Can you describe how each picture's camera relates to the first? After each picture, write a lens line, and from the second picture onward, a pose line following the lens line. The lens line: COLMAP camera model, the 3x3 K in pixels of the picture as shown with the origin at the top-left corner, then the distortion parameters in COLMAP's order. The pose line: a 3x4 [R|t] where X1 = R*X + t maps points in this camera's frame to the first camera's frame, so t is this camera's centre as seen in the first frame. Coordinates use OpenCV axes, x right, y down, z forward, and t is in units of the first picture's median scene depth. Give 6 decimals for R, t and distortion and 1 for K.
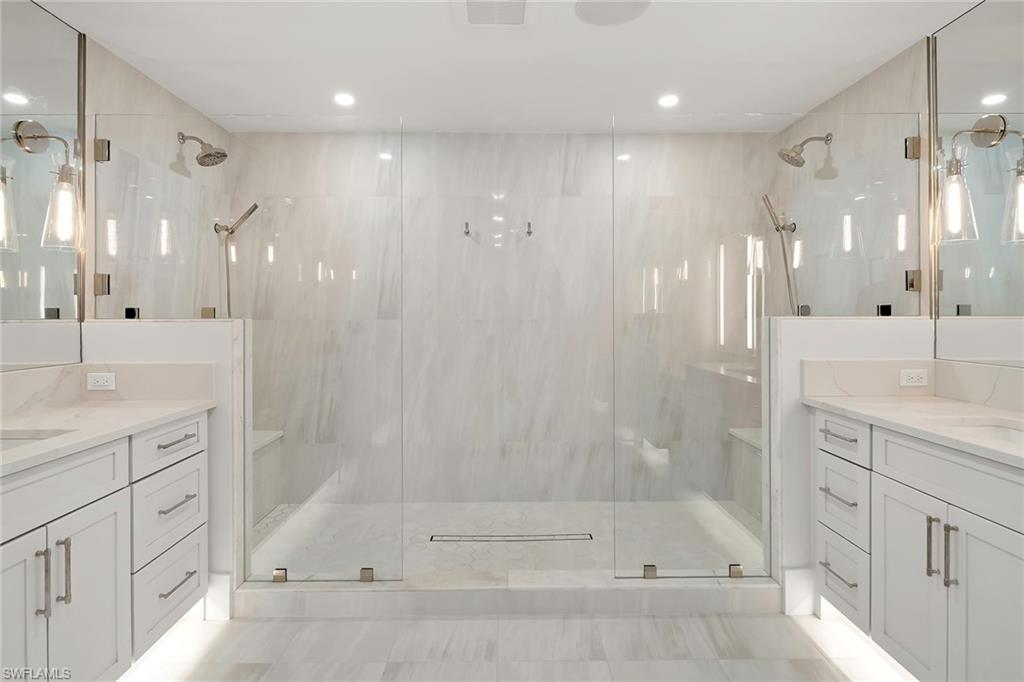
lens RADIAL K [[496.2, 0, 505.9], [0, 496.2, 308.6], [0, 0, 1]] dist [-0.000973, -0.000815]
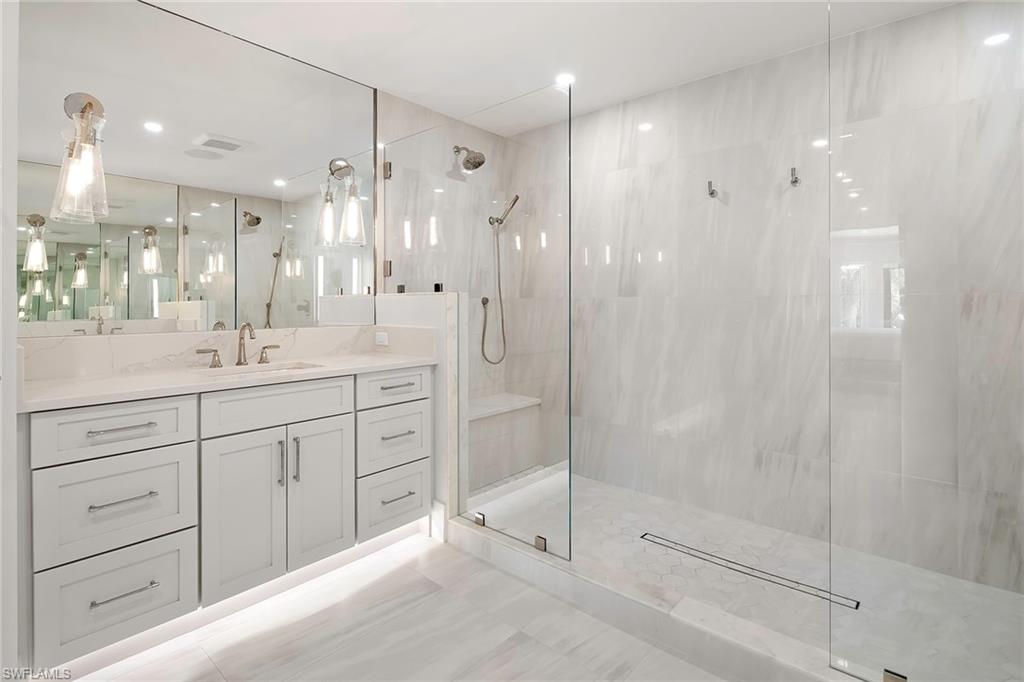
lens RADIAL K [[496.4, 0, 511.8], [0, 496.4, 300.7], [0, 0, 1]] dist [-0.000746, -0.001044]
pose [[0.741468, -0.004055, -0.670976, 0.356600], [0.006543, 0.999978, 0.001186, 0.040576], [0.670956, -0.005270, 0.741478, 0.213842]]
